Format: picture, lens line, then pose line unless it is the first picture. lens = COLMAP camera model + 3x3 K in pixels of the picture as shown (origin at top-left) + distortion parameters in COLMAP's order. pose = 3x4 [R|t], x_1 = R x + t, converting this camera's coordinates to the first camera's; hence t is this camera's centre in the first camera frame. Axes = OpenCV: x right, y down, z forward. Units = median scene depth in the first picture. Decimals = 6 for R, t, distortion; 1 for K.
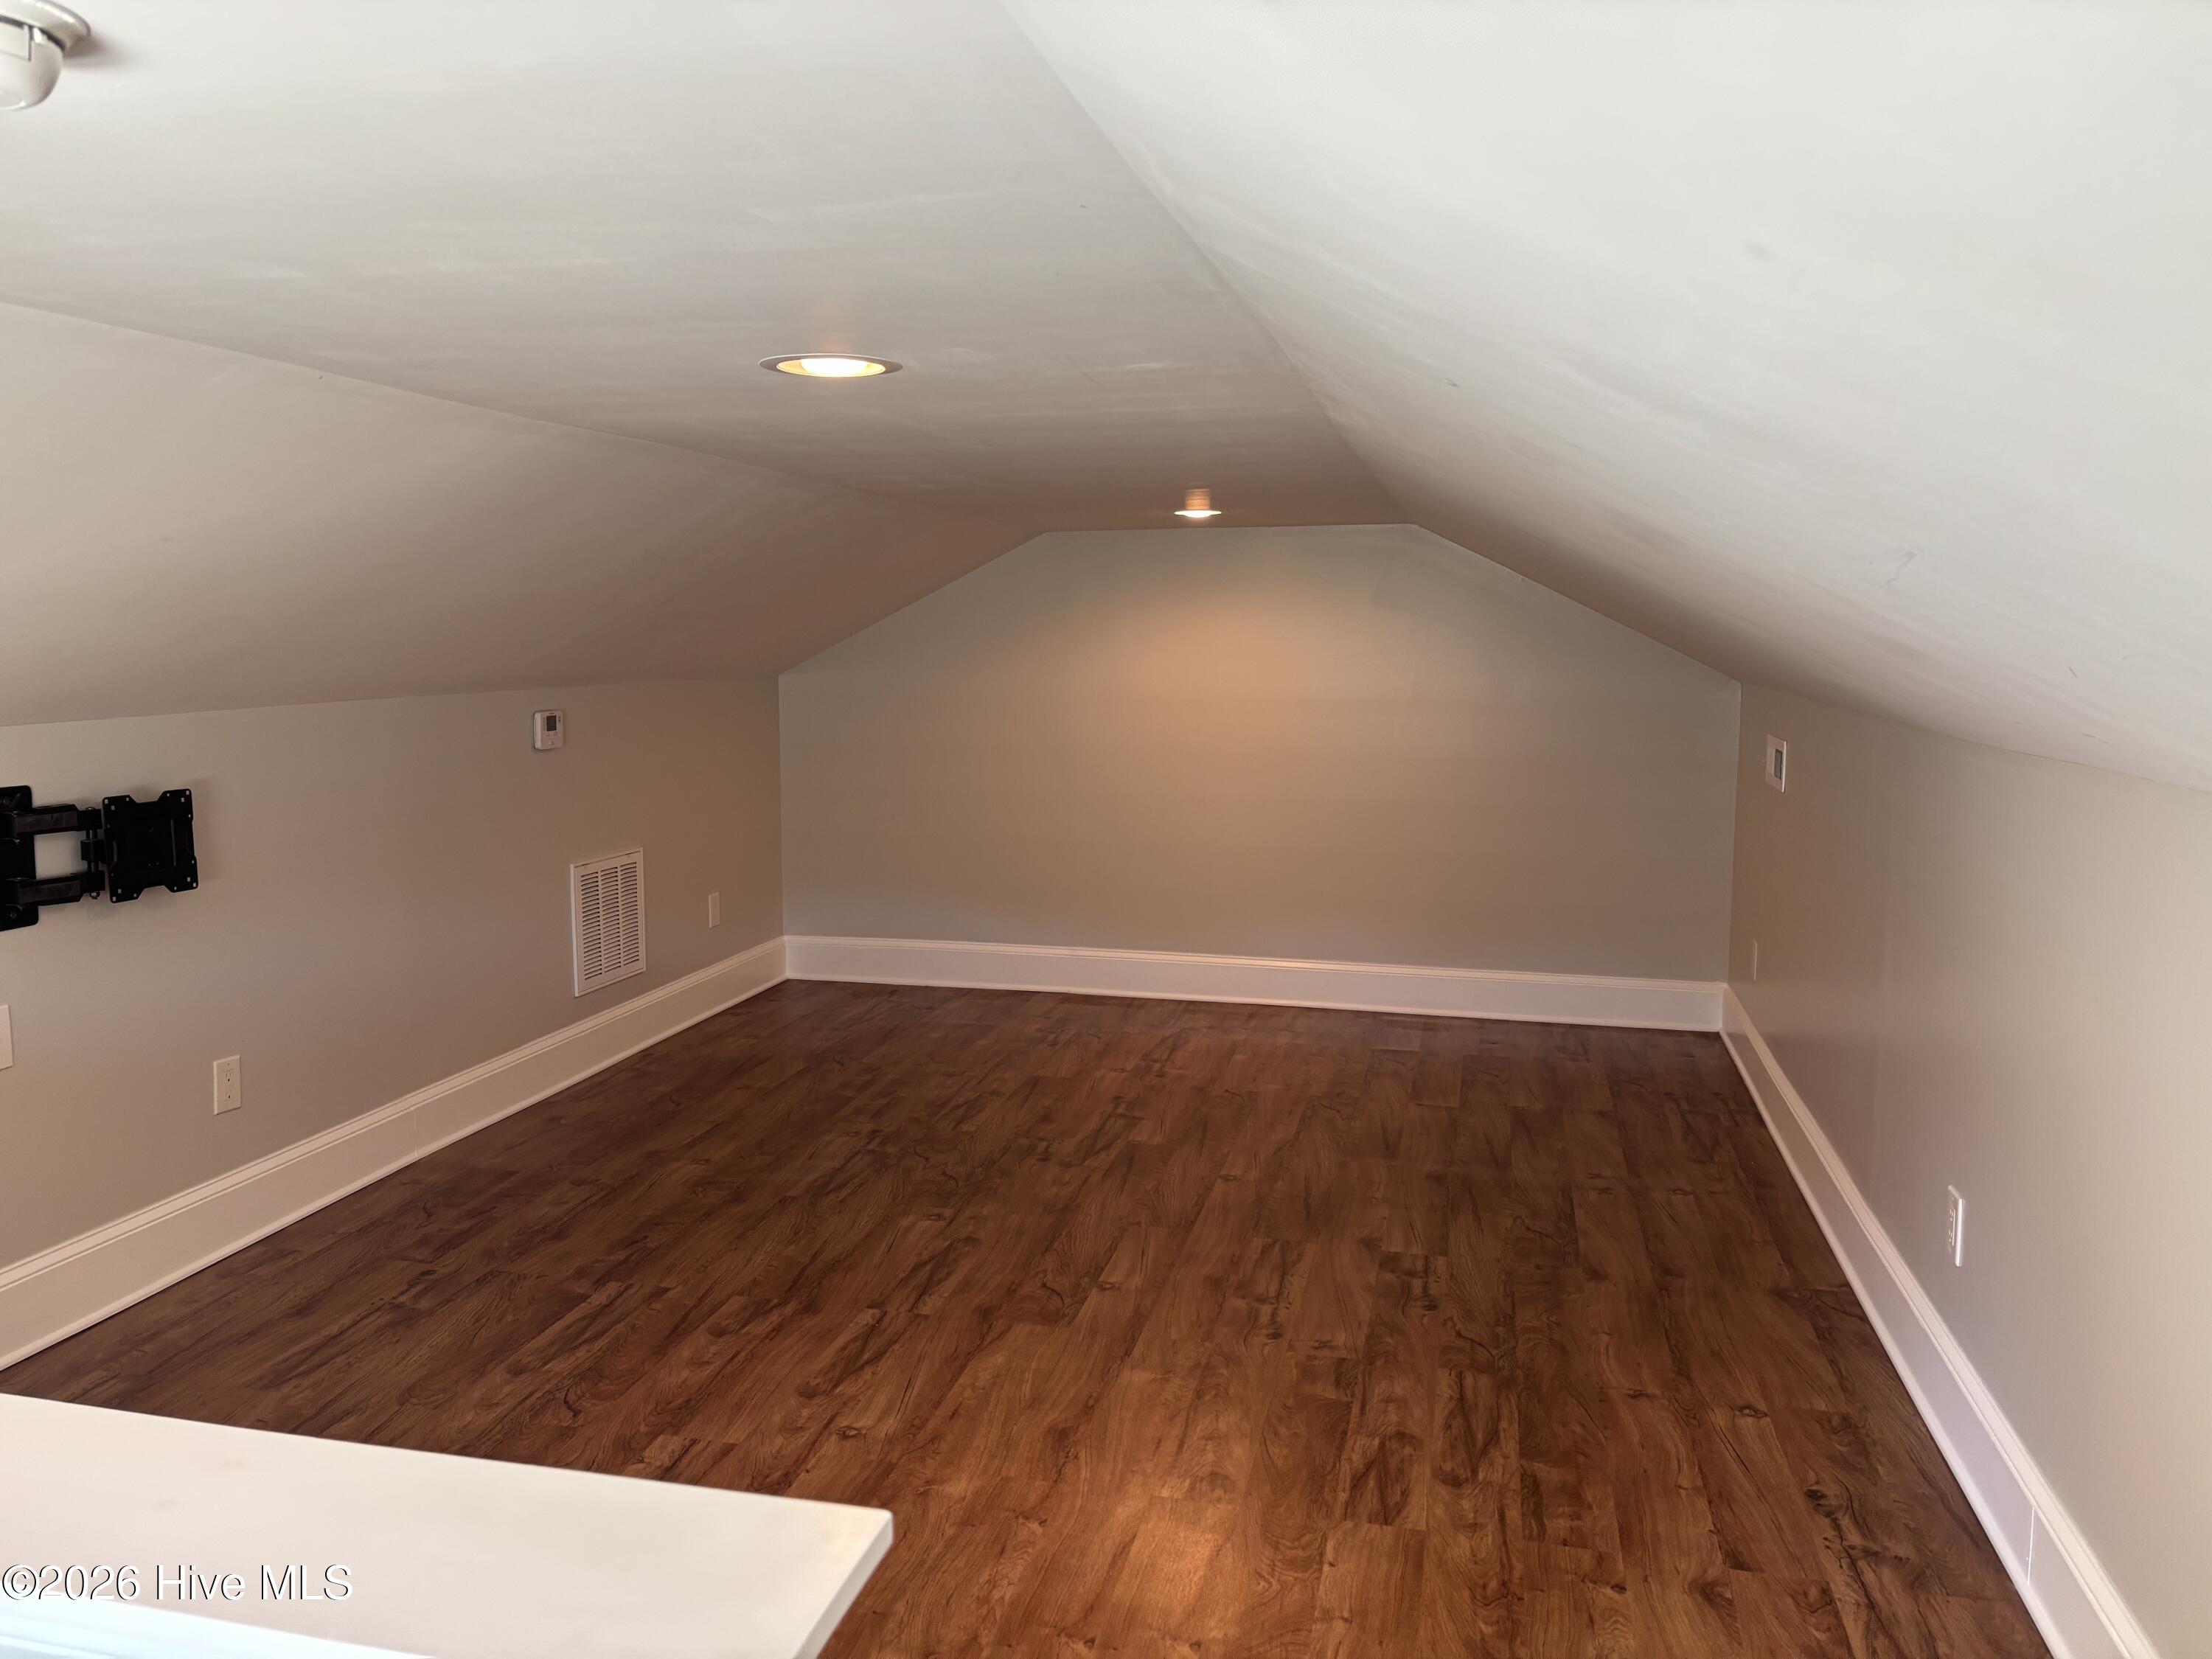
lens RADIAL K [[1683.5, 0, 1084.1], [0, 1683.5, 823.0], [0, 0, 1]] dist [0.076006, -0.087570]
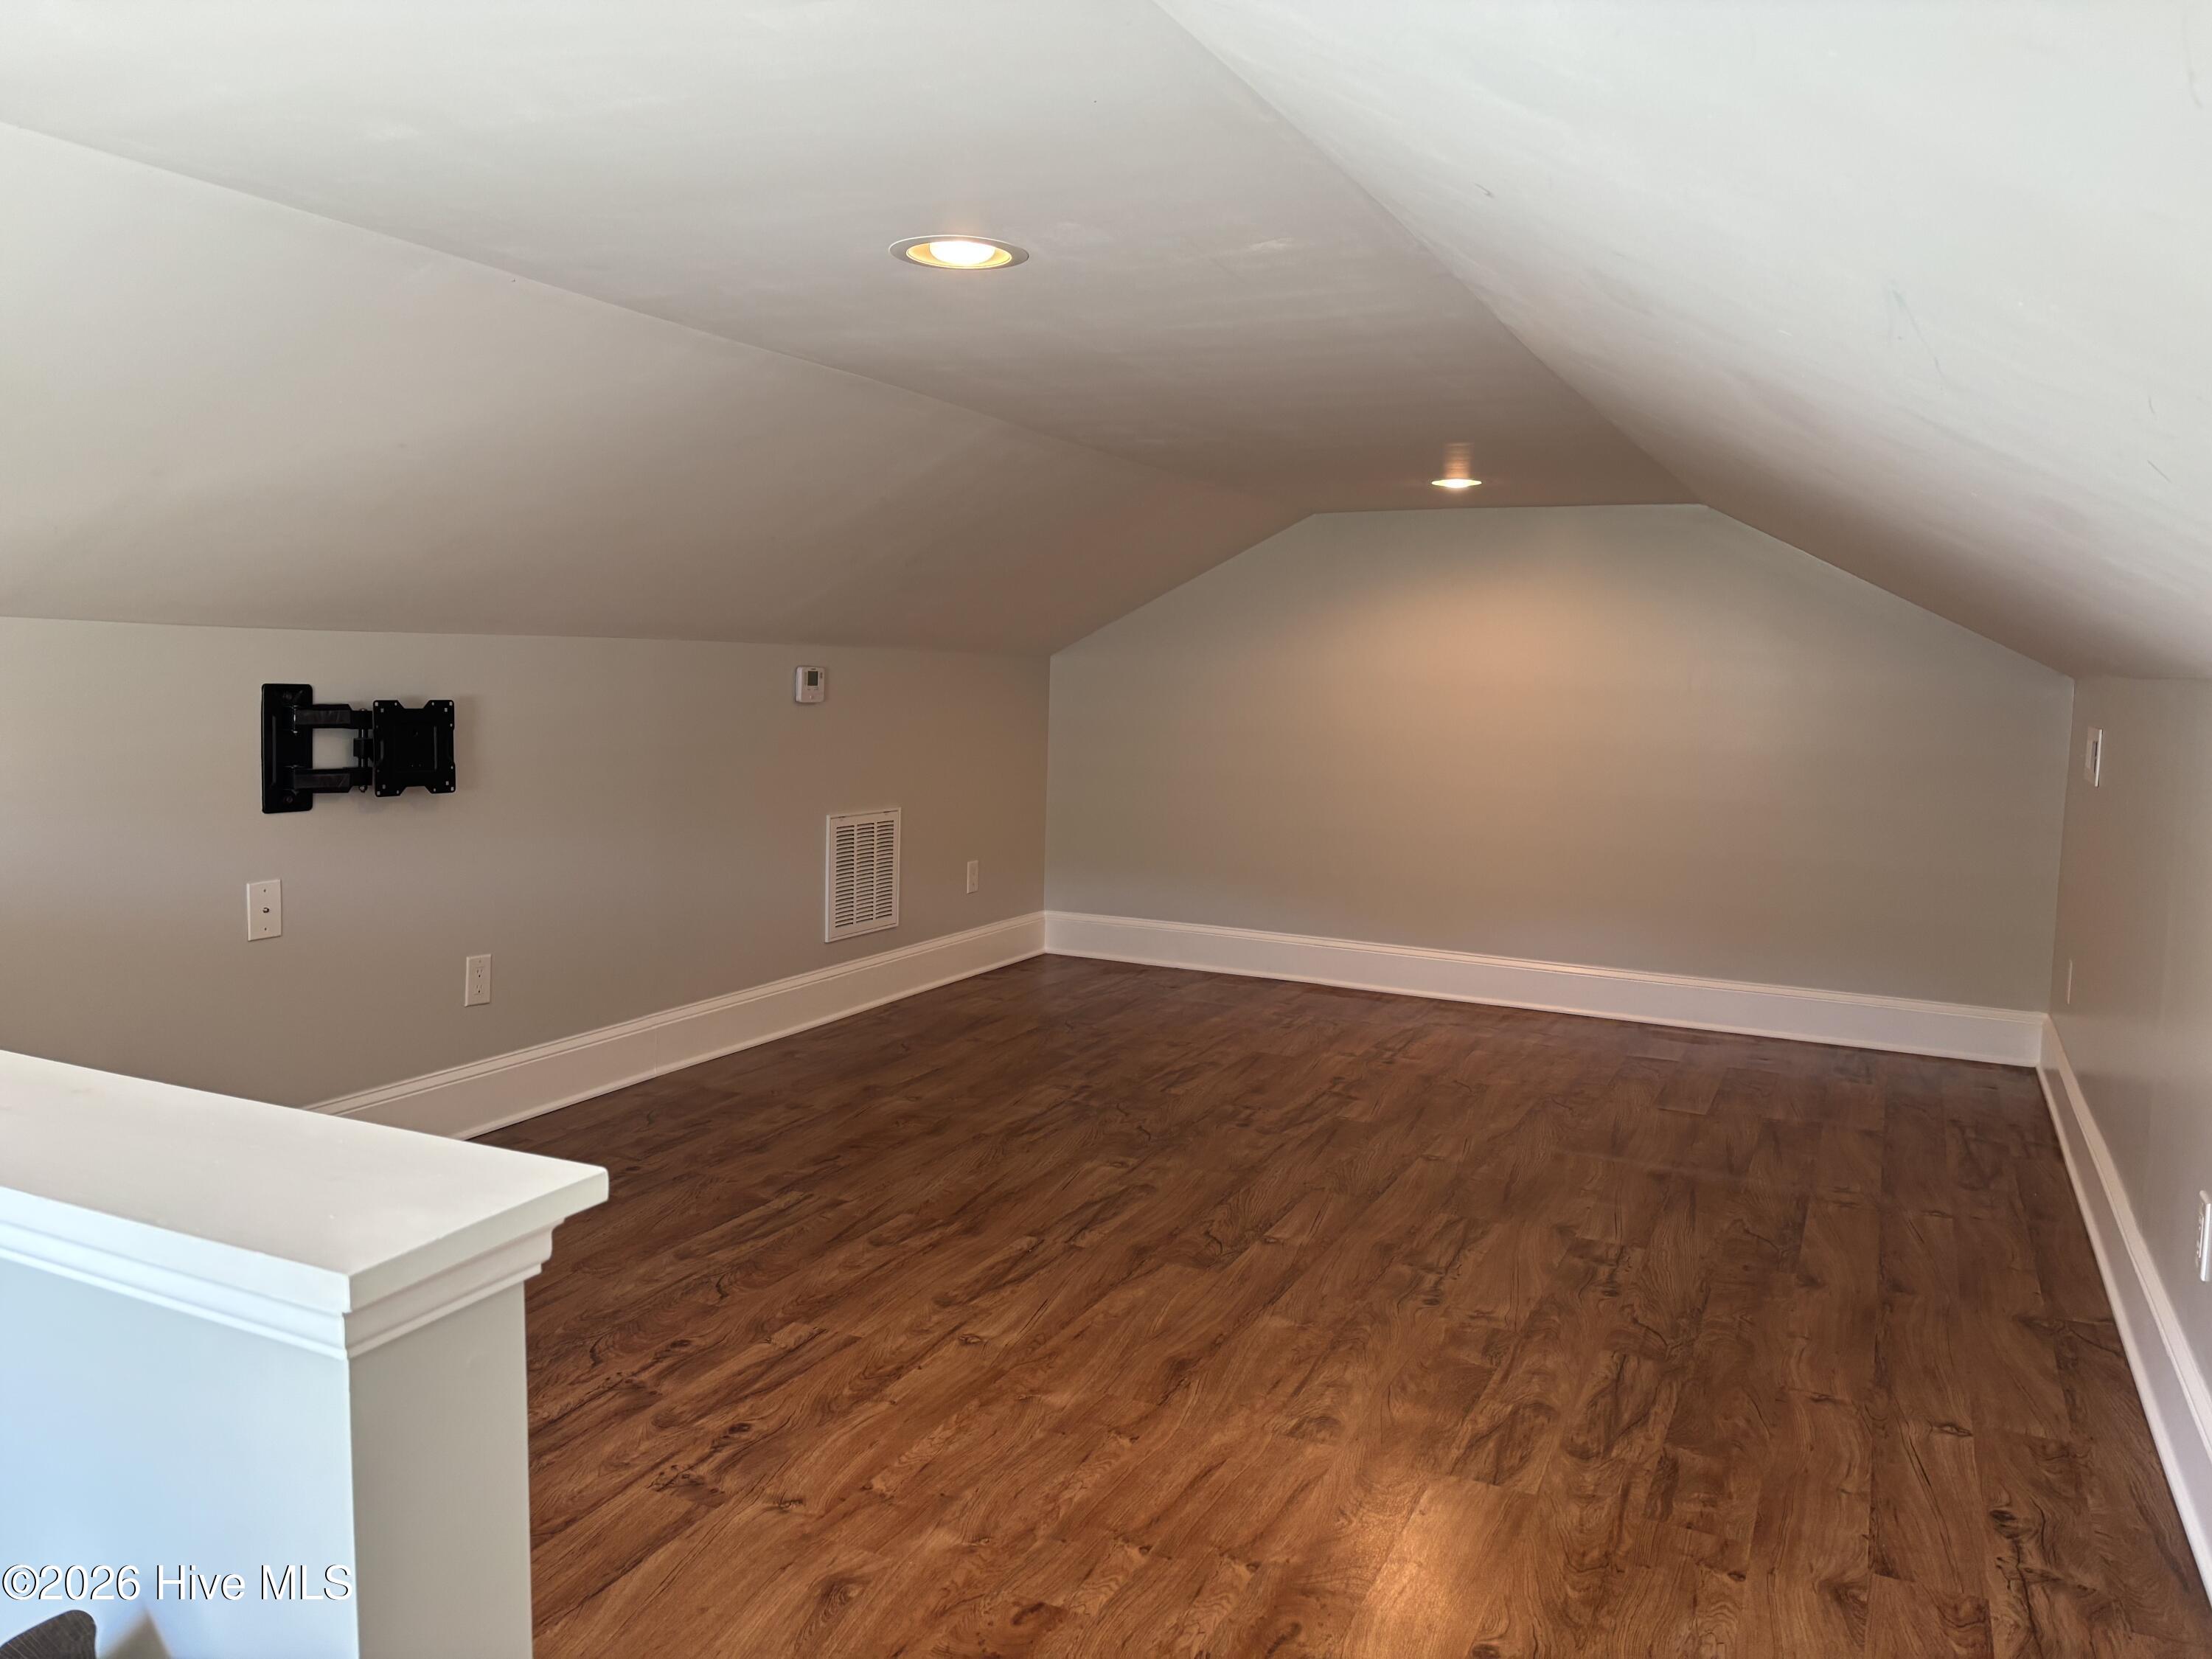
lens RADIAL K [[1683.5, 0, 1121.7], [0, 1683.5, 819.2], [0, 0, 1]] dist [0.076006, -0.087570]
pose [[0.979119, 0.044425, -0.198376, 0.116346], [-0.051196, 0.998264, -0.029133, 0.067680], [0.196737, 0.038680, 0.979693, 0.023872]]
